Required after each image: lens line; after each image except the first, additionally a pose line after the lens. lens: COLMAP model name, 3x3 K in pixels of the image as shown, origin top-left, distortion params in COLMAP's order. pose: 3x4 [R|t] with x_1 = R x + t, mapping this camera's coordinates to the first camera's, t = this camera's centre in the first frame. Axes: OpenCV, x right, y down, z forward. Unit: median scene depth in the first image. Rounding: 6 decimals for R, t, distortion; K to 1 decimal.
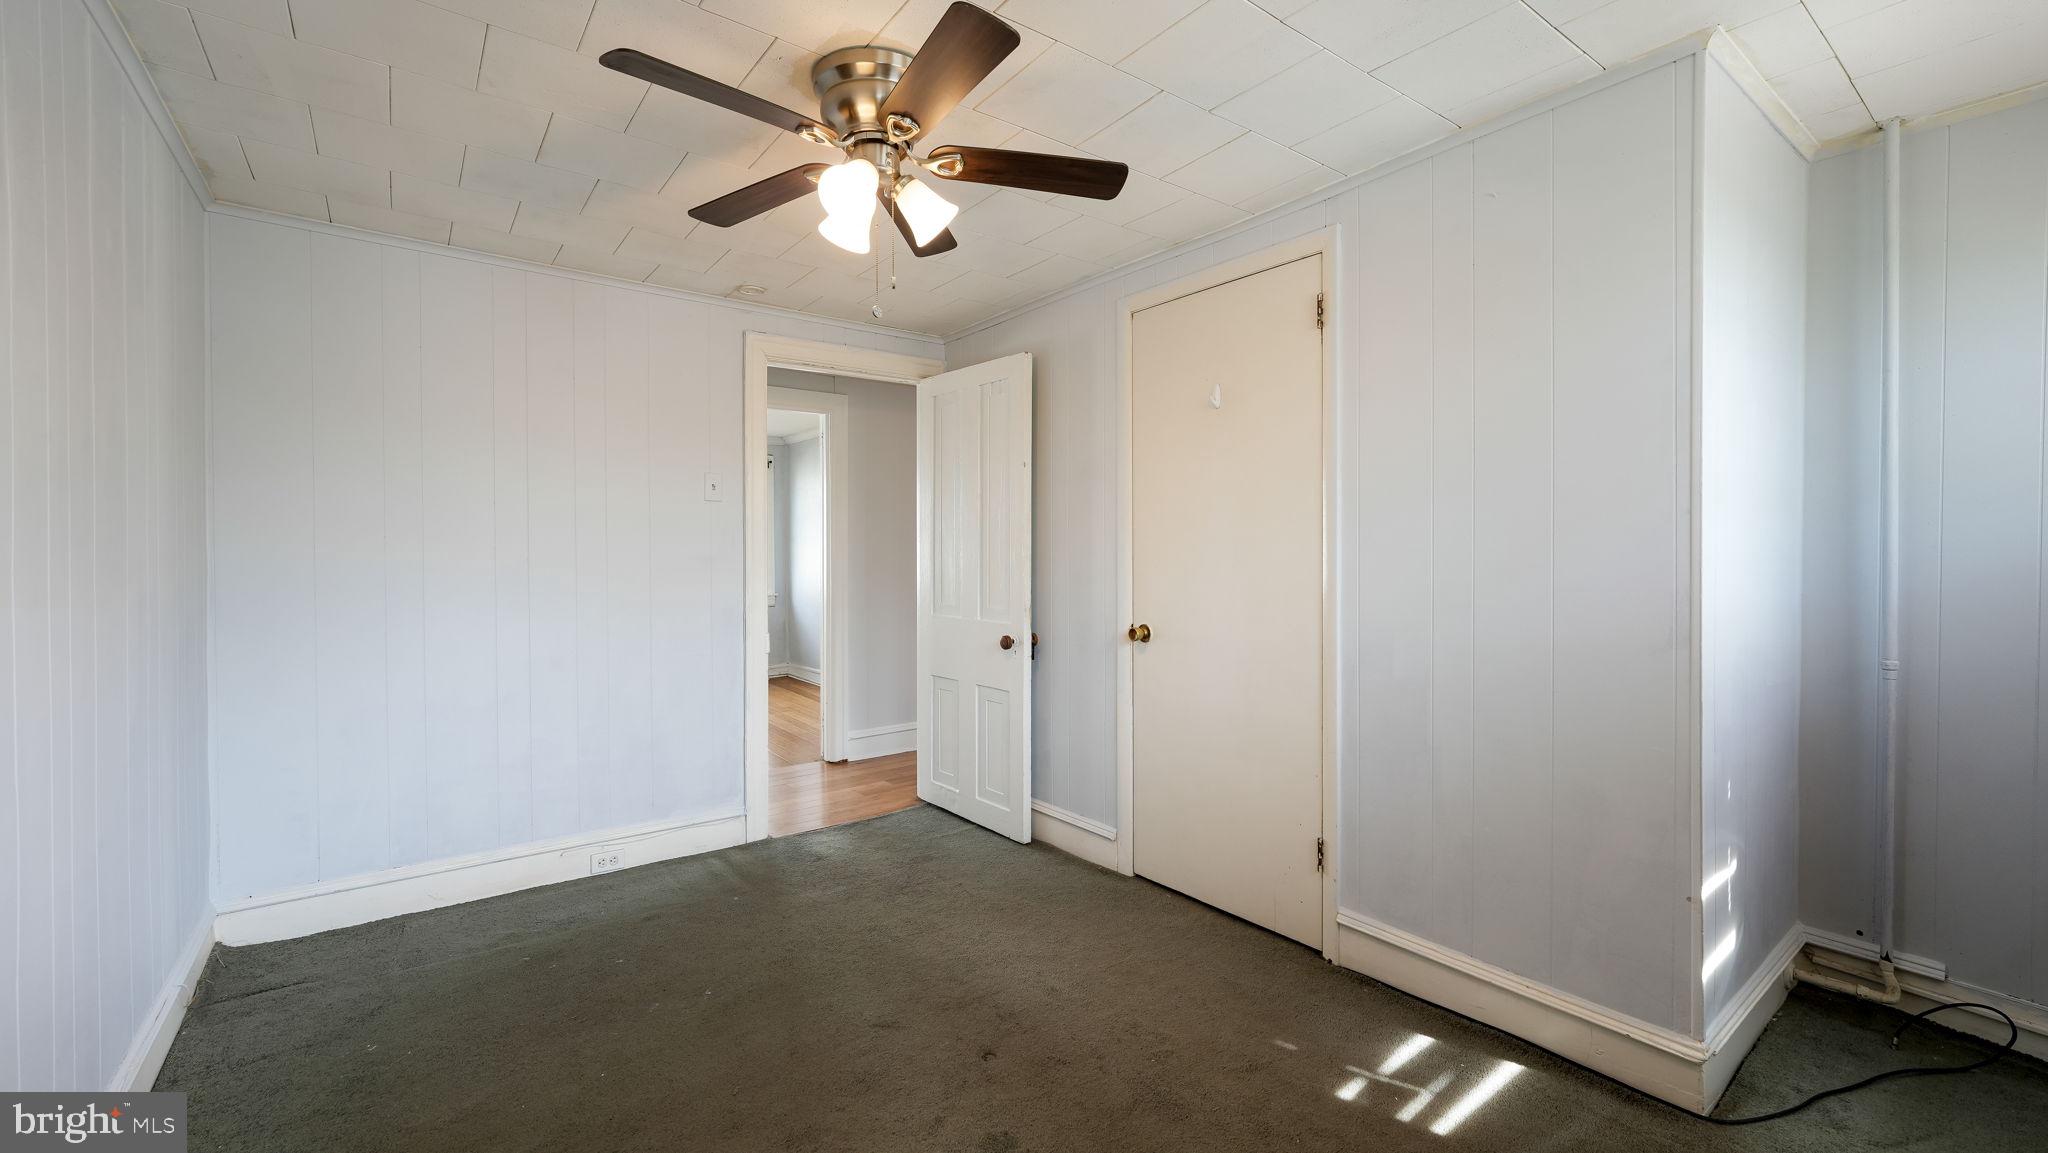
lens RADIAL K [[826.5, 0, 1016.2], [0, 826.5, 566.0], [0, 0, 1]] dist [-0.008034, 0.000692]
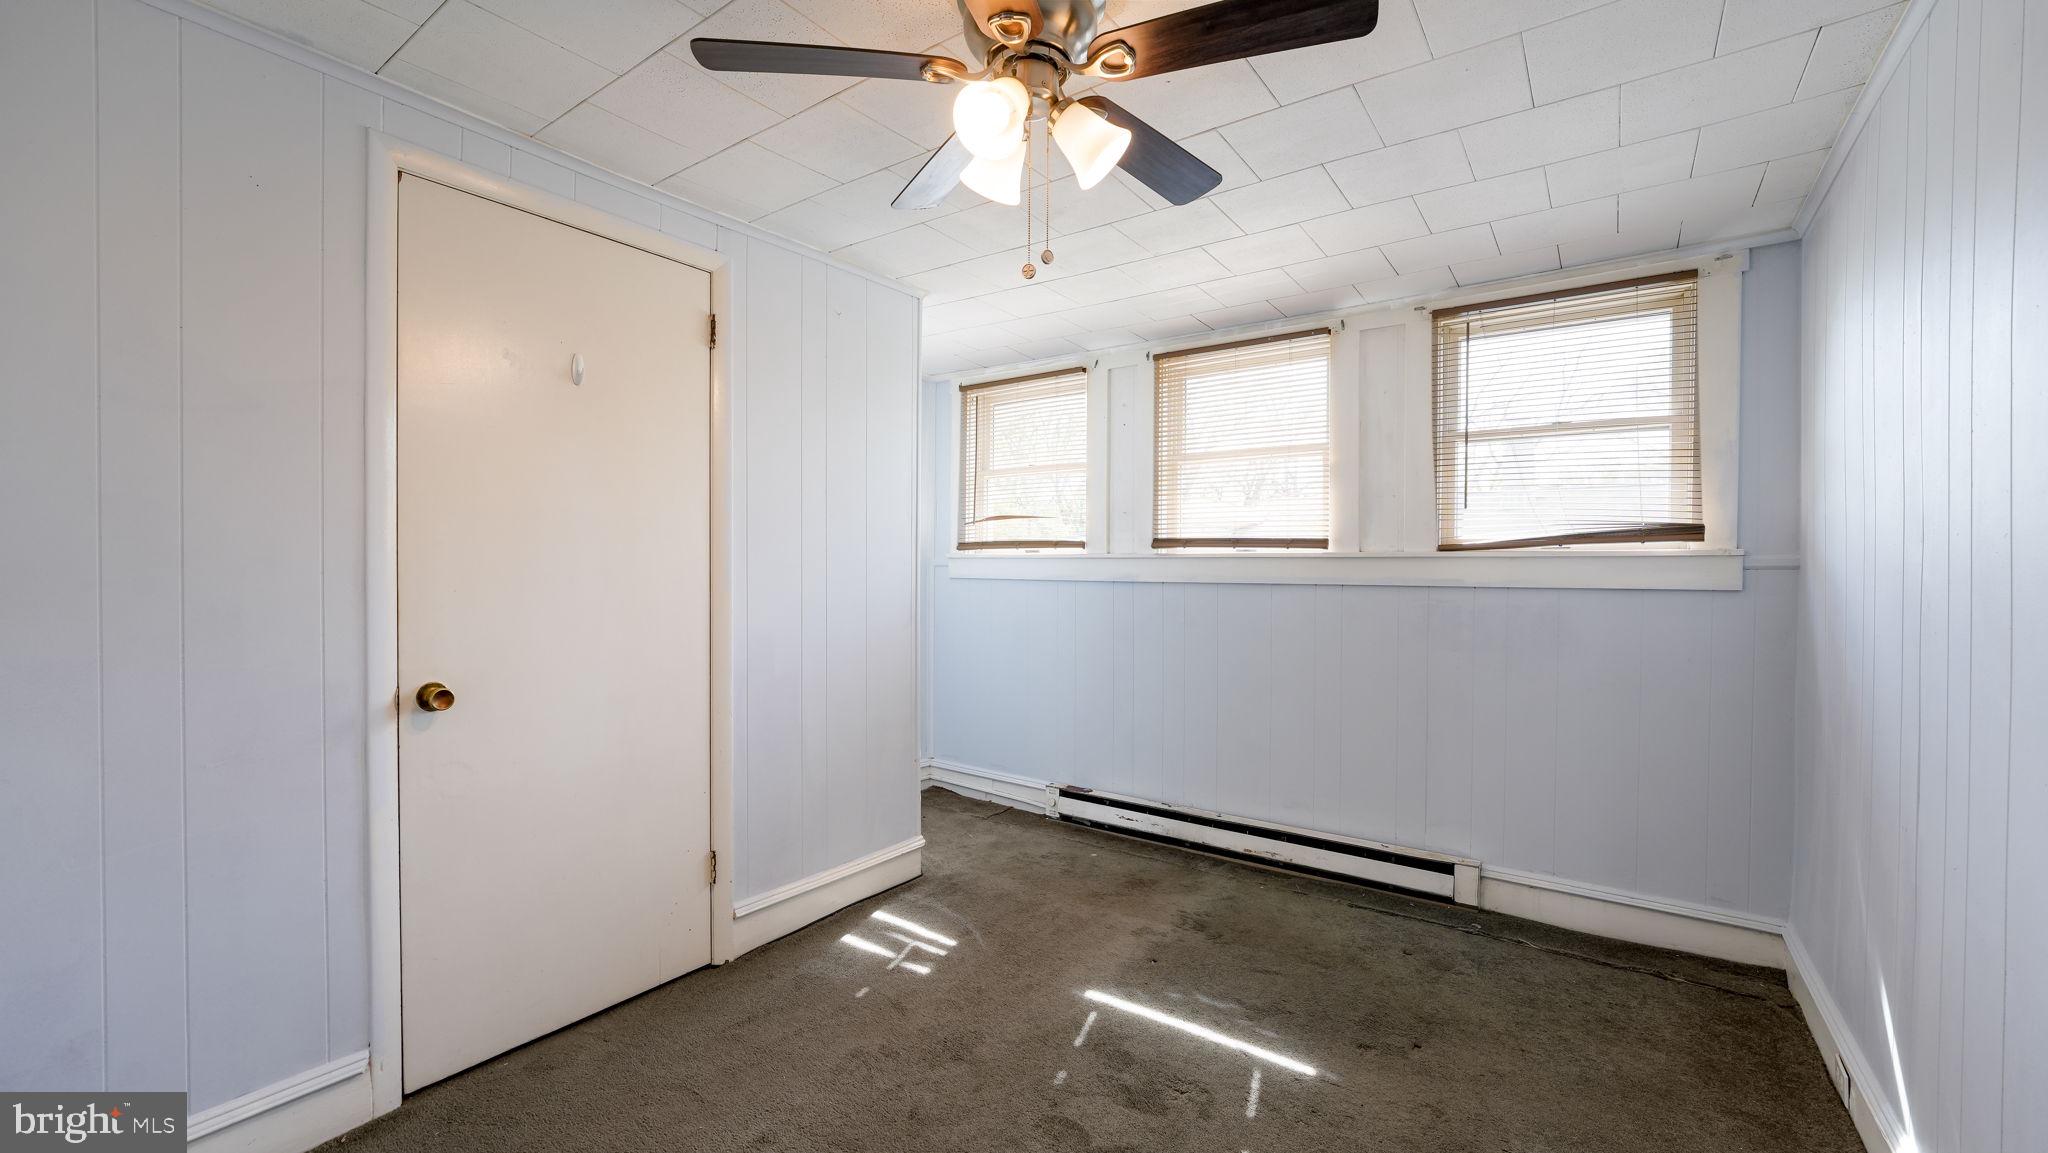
lens RADIAL K [[826.5, 0, 1010.9], [0, 826.5, 575.0], [0, 0, 1]] dist [-0.008034, 0.000692]
pose [[-0.282844, -0.004692, 0.959154, -0.789263], [0.014379, 0.999855, 0.009131, -0.013251], [-0.959058, 0.016374, -0.282736, 1.044012]]
